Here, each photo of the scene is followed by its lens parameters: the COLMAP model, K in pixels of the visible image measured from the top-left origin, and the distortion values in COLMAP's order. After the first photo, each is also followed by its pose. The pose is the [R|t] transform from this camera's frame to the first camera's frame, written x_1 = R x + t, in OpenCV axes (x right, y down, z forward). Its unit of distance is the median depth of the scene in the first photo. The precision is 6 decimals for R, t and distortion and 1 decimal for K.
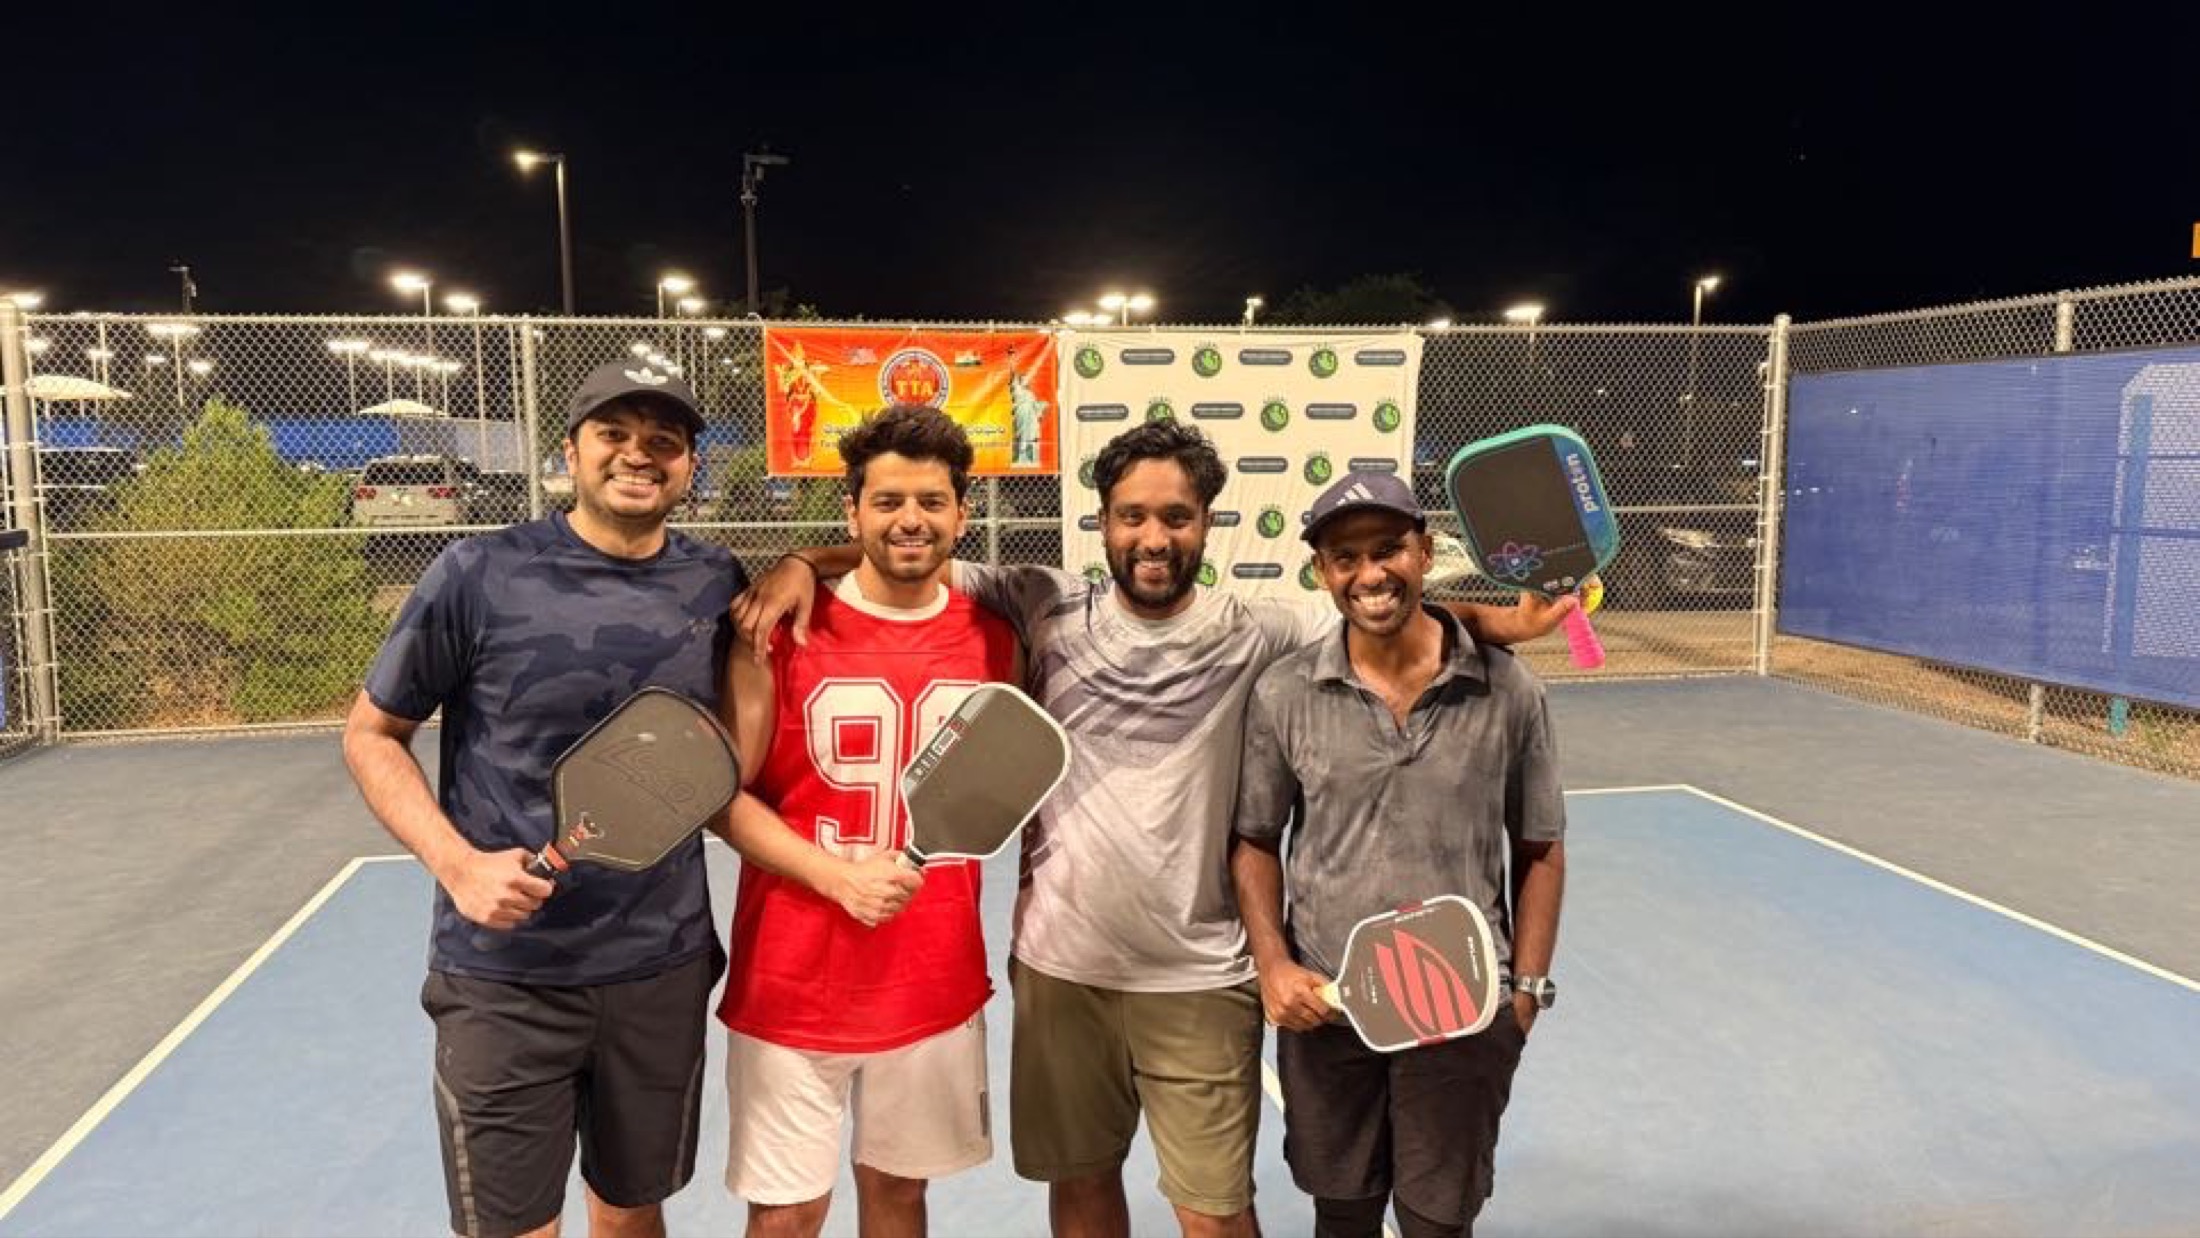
lens RADIAL K [[1558.5, 0, 1100.0], [0, 1558.5, 619.0], [0, 0, 1]] dist [0.189128, -0.177207]
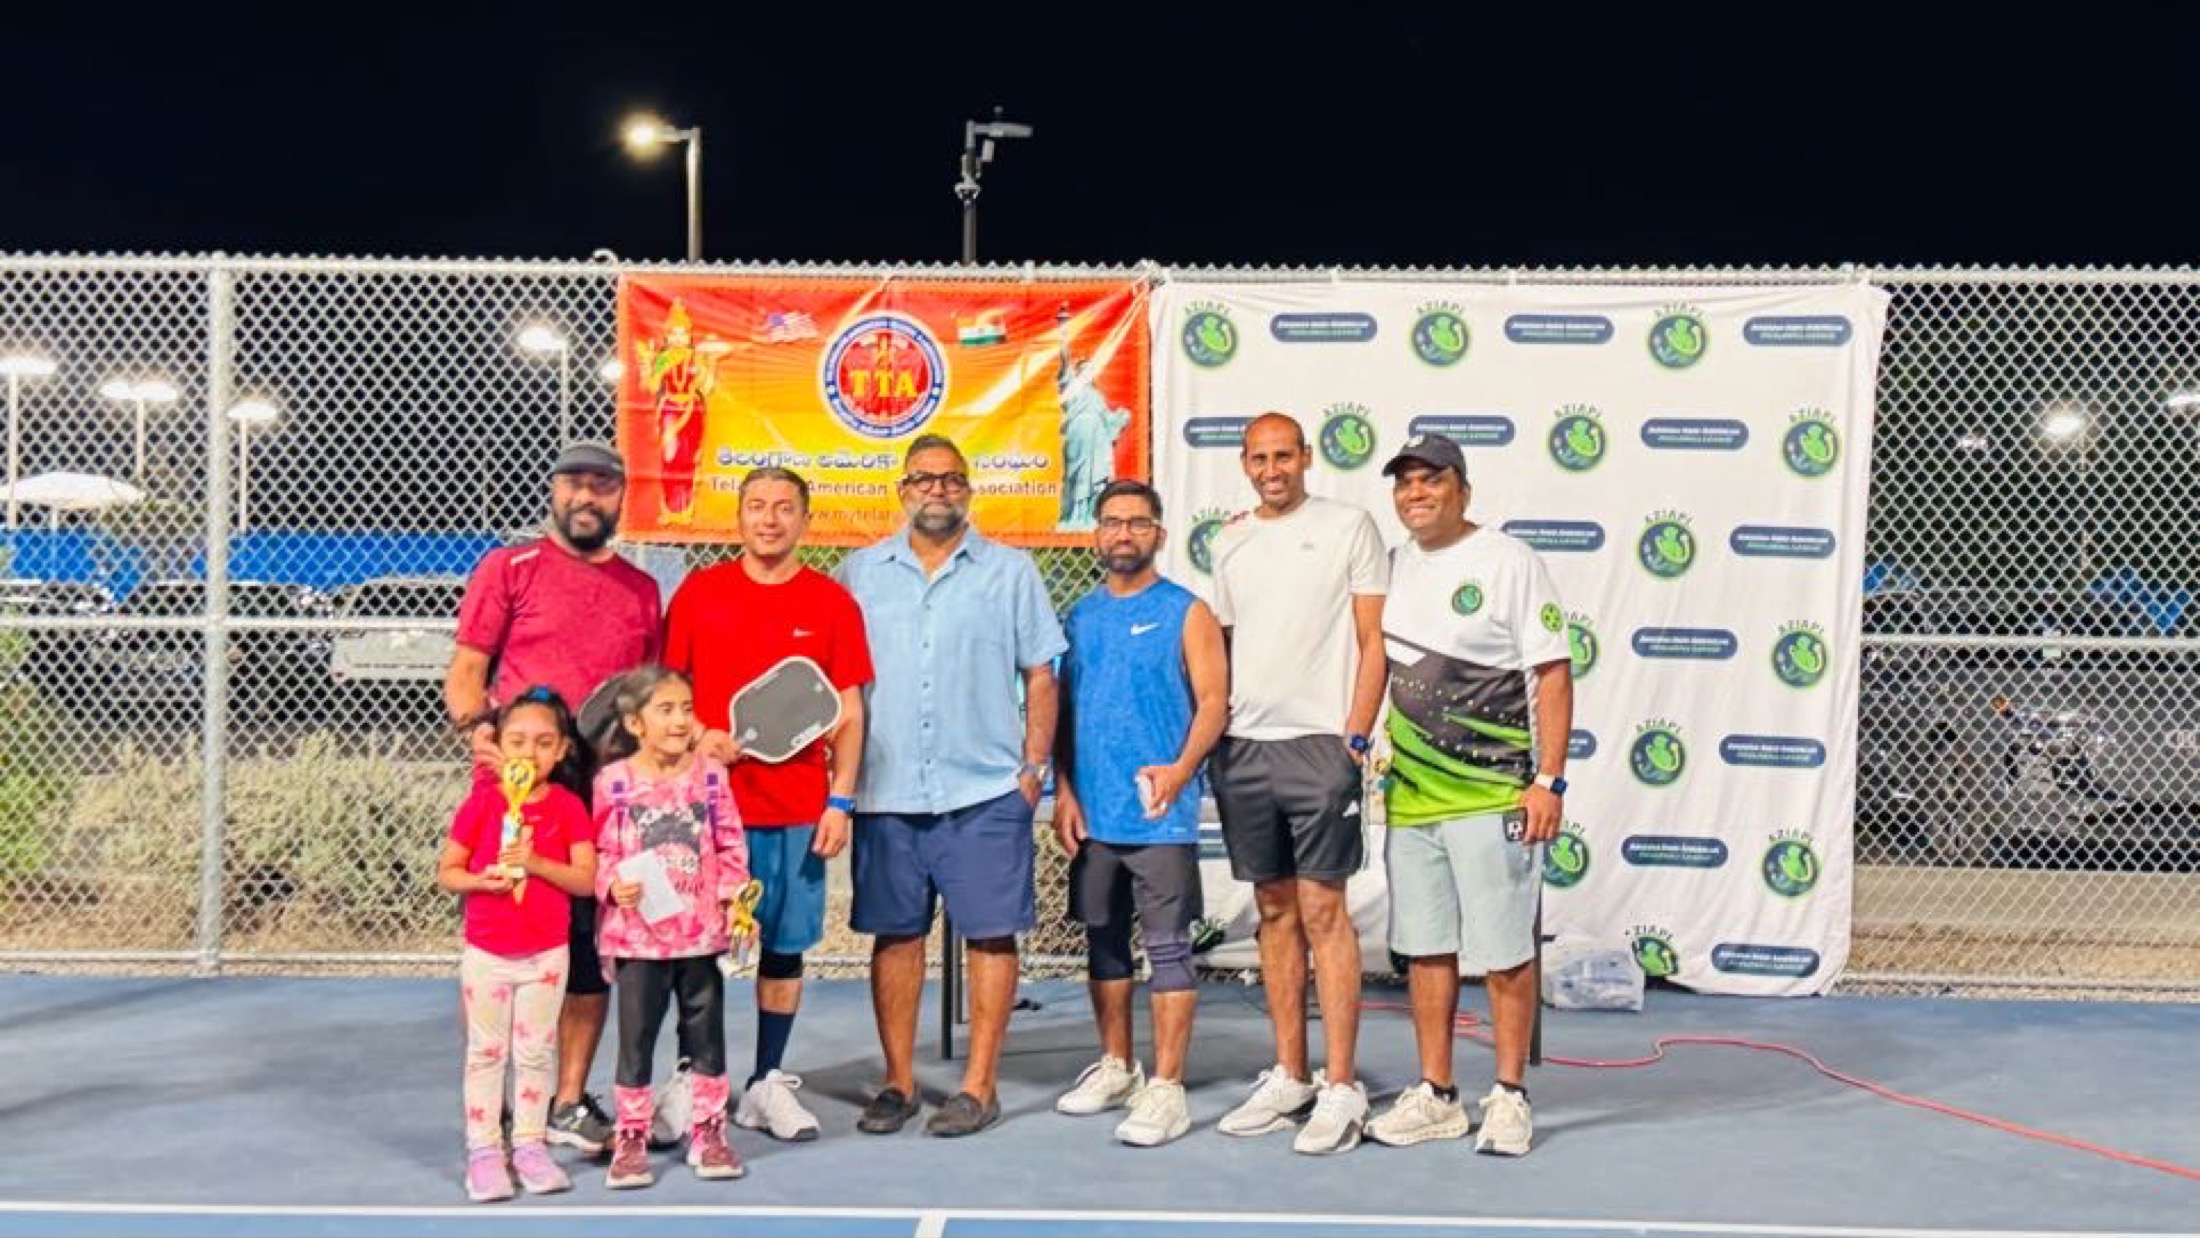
lens RADIAL K [[2407.7, 0, 1095.4], [0, 2407.7, 628.3], [0, 0, 1]] dist [0.181556, -0.360243]
pose [[0.974759, 0.017853, -0.222546, 0.139497], [-0.040747, 0.994282, -0.098709, 0.017318], [0.219511, 0.105285, 0.969912, 0.203051]]
